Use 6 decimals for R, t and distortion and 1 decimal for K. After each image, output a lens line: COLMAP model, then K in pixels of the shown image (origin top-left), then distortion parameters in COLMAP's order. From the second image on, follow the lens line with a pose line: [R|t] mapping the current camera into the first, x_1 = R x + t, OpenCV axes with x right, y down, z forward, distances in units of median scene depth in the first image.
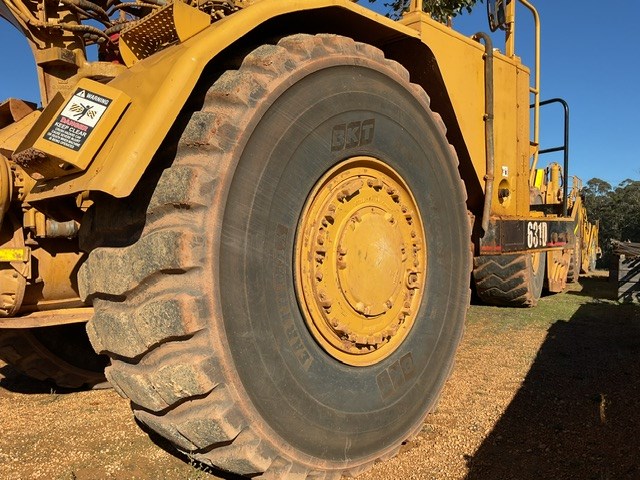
lens RADIAL K [[529.0, 0, 320.0], [0, 529.0, 240.0], [0, 0, 1]] dist [0.126022, -0.269532]
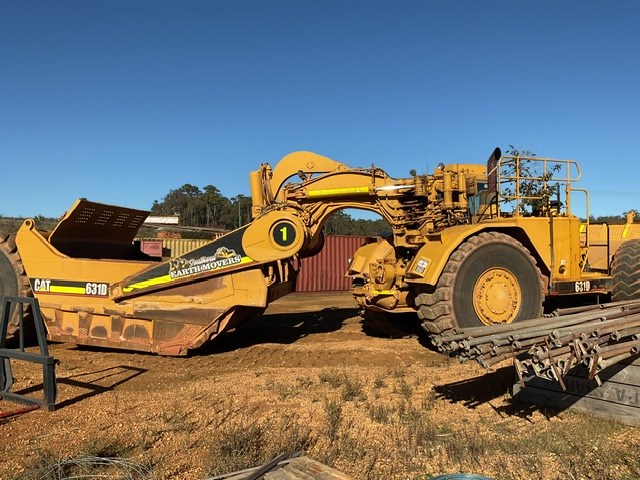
lens RADIAL K [[529.0, 0, 320.0], [0, 529.0, 240.0], [0, 0, 1]] dist [0.126022, -0.269532]
pose [[0.923507, -0.010645, -0.383433, 0.442849], [0.002698, 0.999770, -0.021258, -0.318297], [0.383572, 0.018598, 0.923324, -3.181610]]
